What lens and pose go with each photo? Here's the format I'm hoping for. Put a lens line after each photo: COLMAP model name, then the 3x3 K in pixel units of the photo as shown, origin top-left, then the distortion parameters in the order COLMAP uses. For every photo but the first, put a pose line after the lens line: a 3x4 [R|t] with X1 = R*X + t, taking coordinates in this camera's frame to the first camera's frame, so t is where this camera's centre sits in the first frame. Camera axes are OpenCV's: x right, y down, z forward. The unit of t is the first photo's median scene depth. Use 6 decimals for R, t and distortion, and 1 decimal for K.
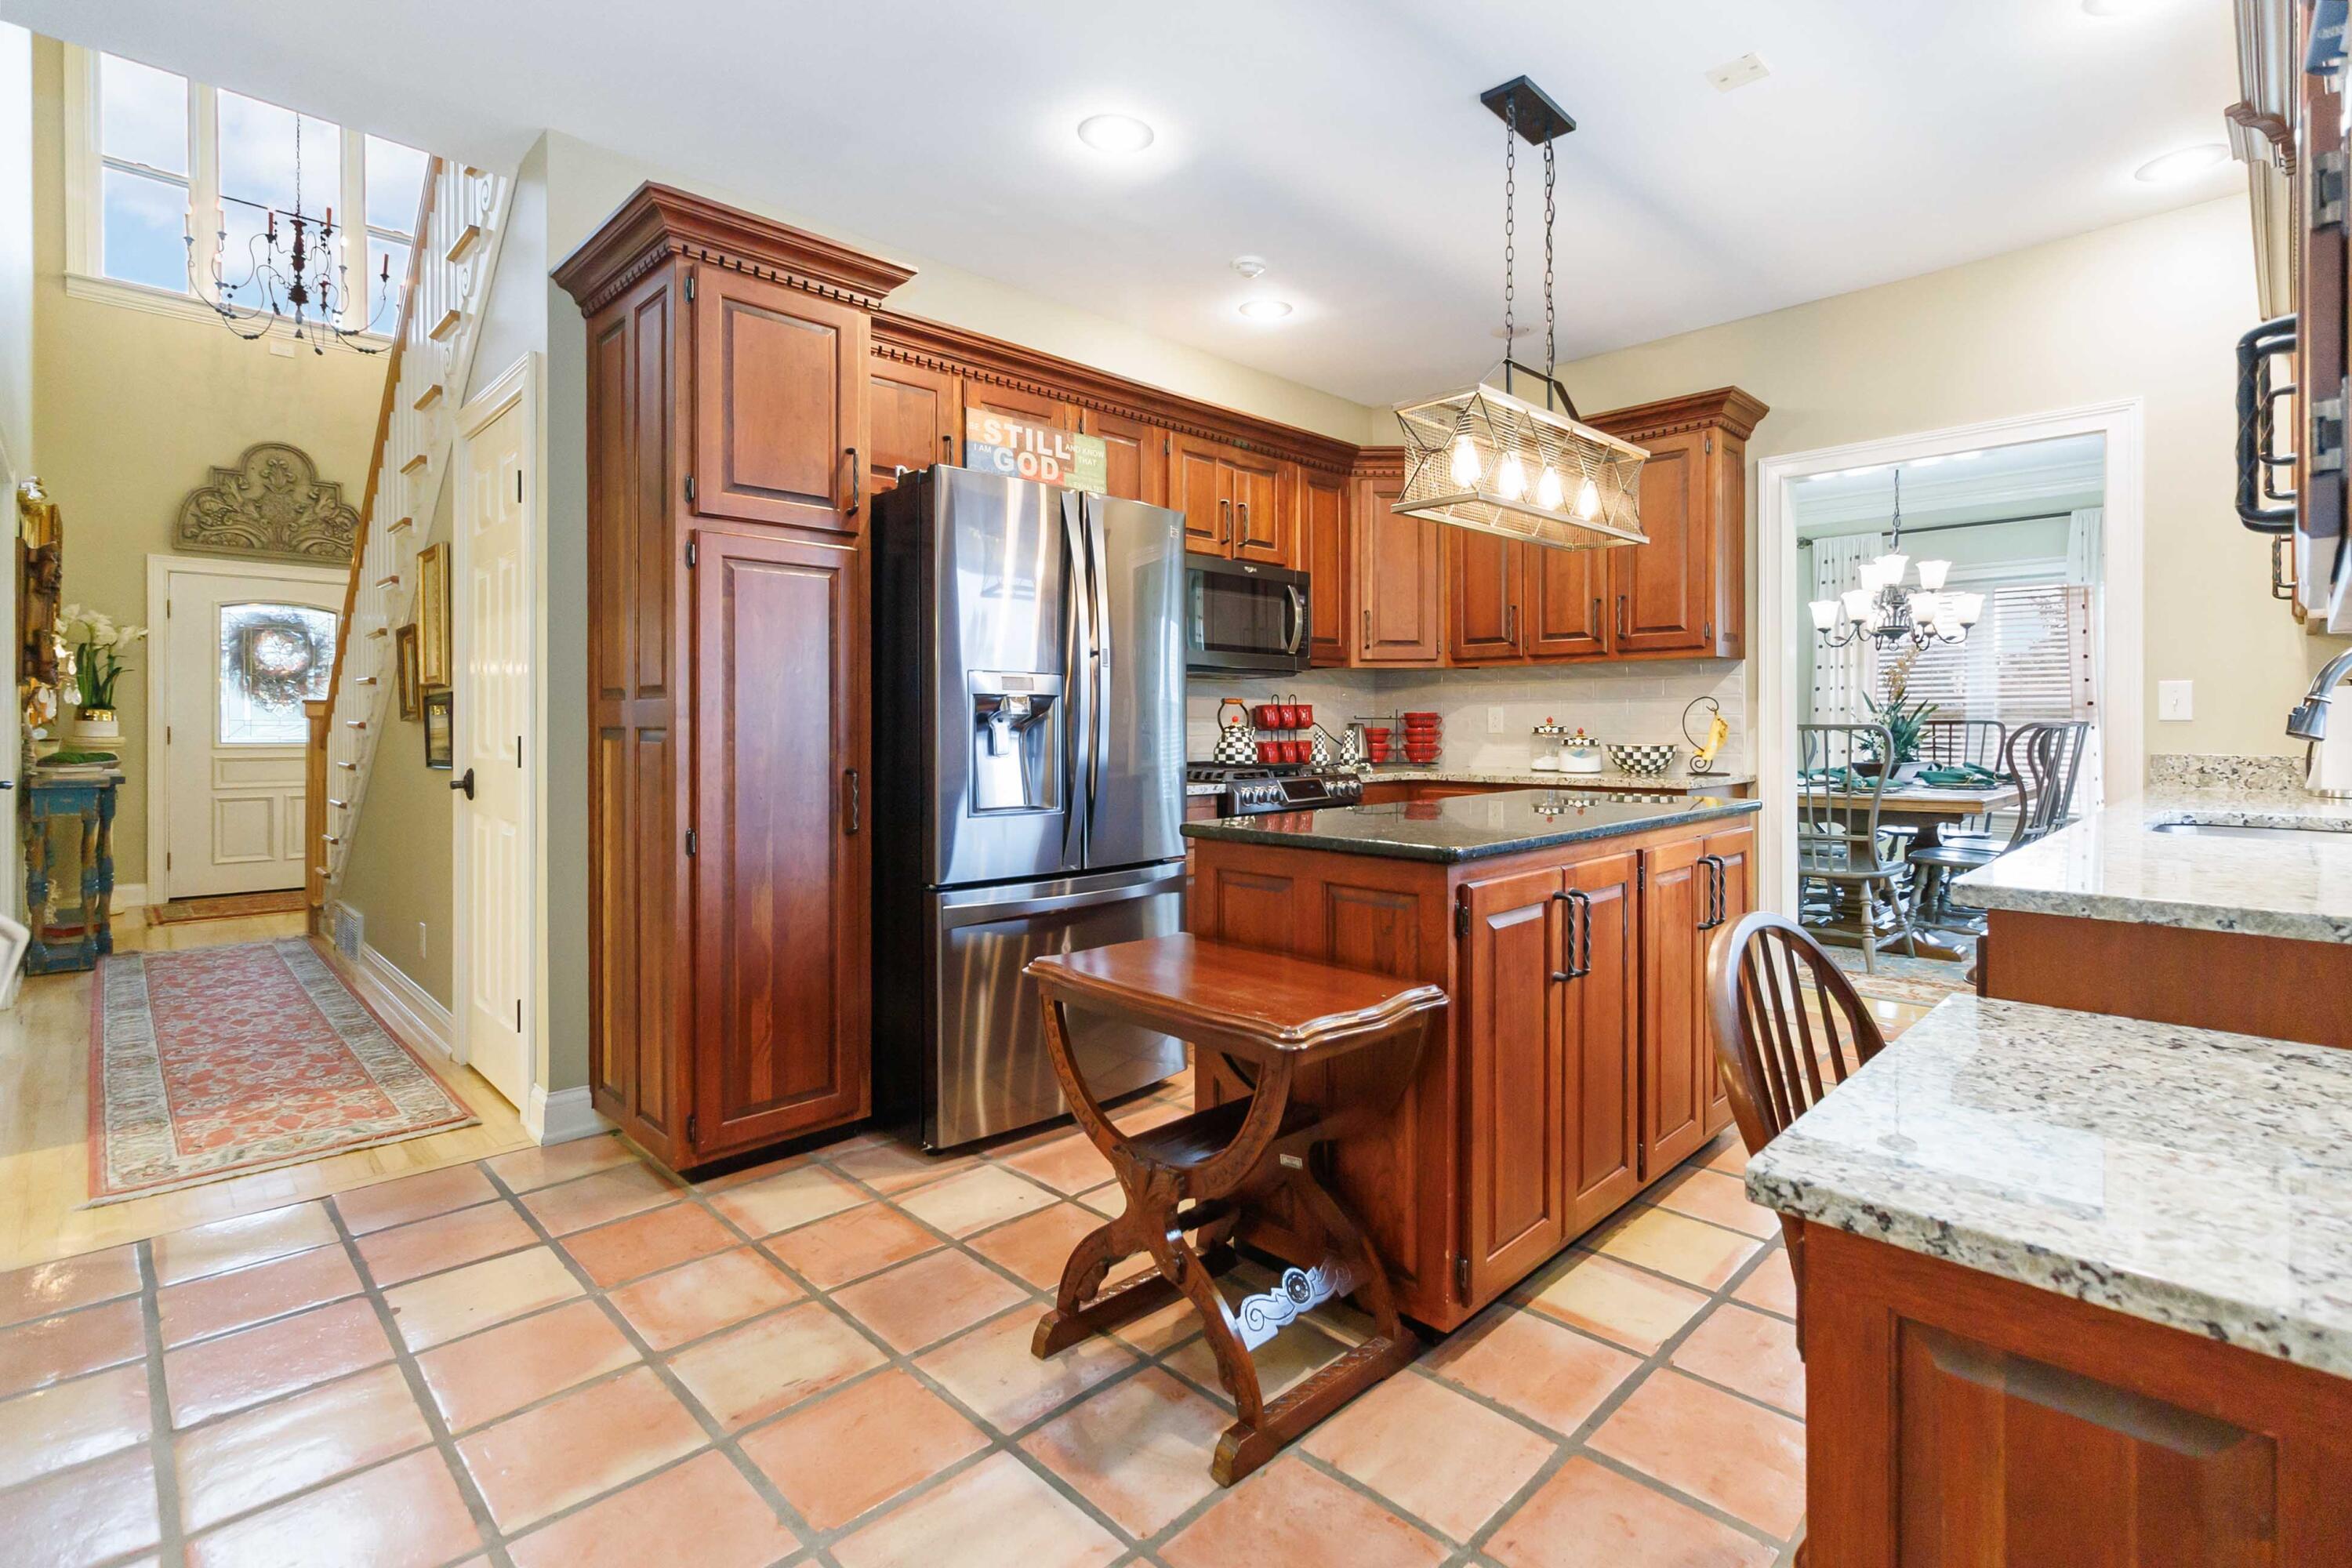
lens RADIAL K [[1102.4, 0, 1182.1], [0, 1102.4, 727.6], [0, 0, 1]] dist [0.000988, 0.000205]
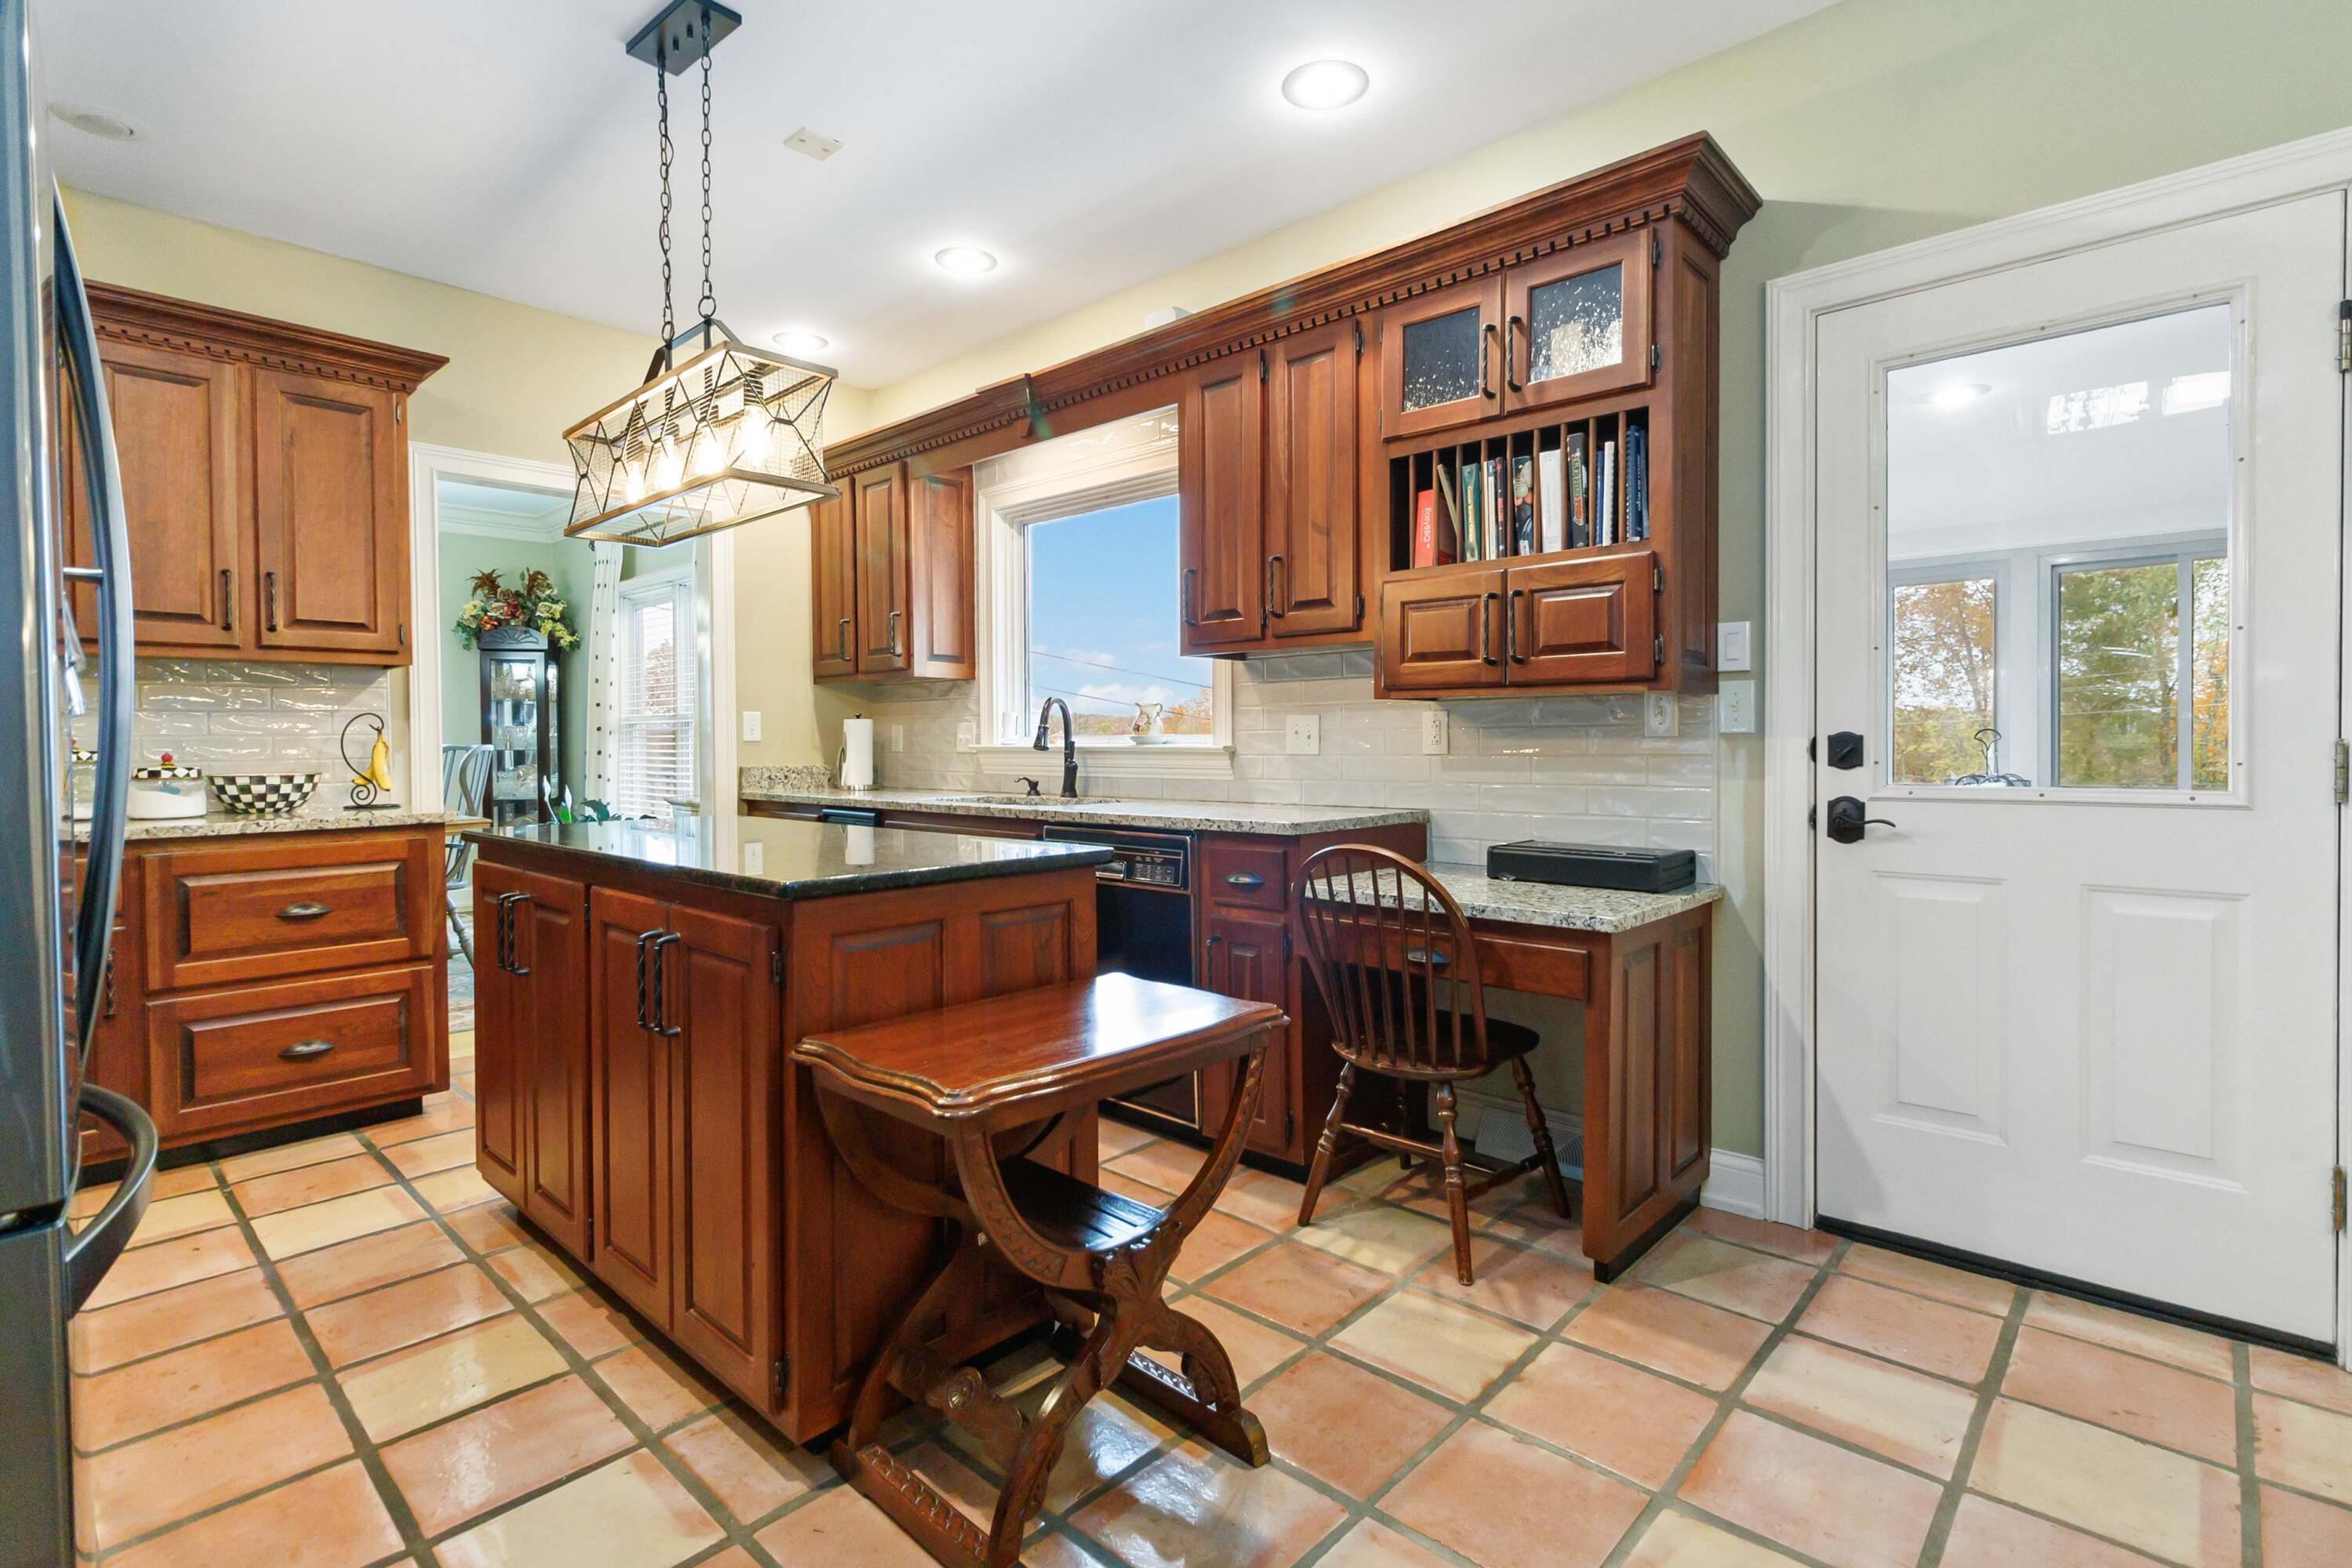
lens RADIAL K [[1104.8, 0, 1200.8], [0, 1104.8, 761.7], [0, 0, 1]] dist [0.003455, 0.000686]
pose [[-0.055187, -0.016156, 0.998345, -0.418806], [0.010232, 0.999807, 0.016746, 0.000797], [-0.998424, 0.011139, -0.055011, 0.464324]]
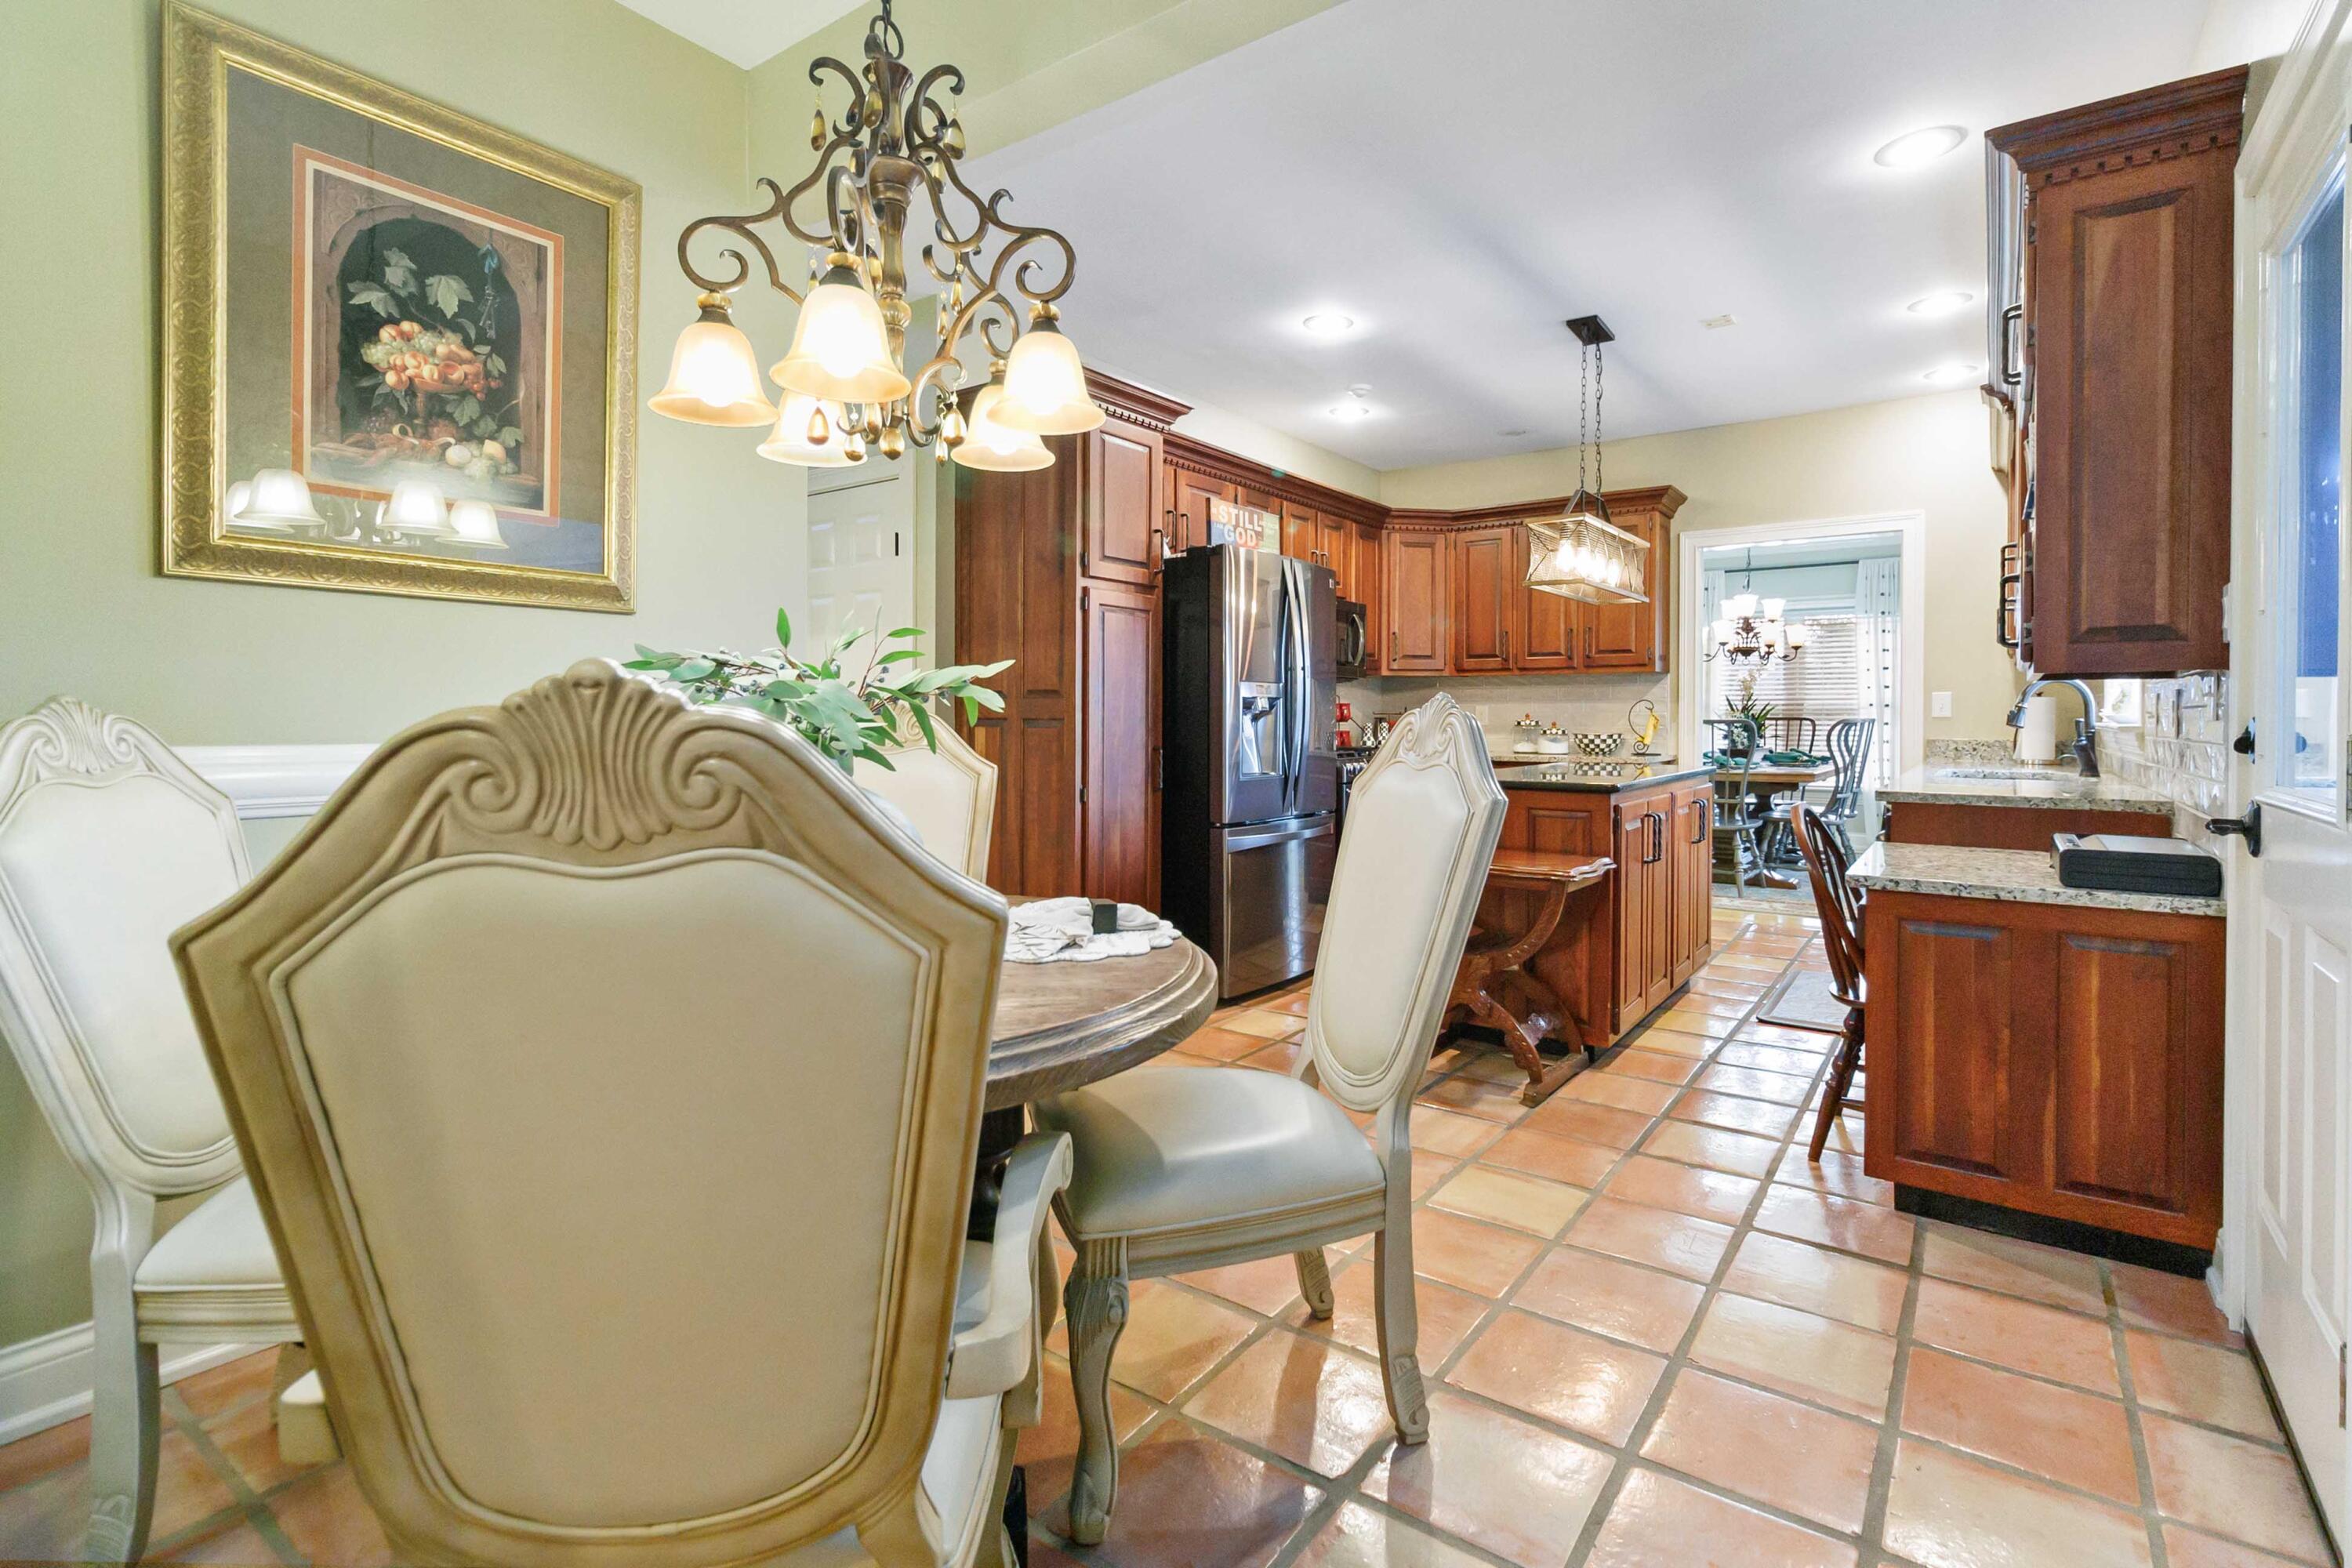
lens RADIAL K [[1119.8, 0, 1184.8], [0, 1119.8, 731.0], [0, 0, 1]] dist [0.001608, -0.000182]
pose [[0.986967, 0.002007, 0.160911, -0.371135], [-0.003249, 0.999967, 0.007456, 0.003791], [-0.160890, -0.007882, 0.986941, -0.355256]]
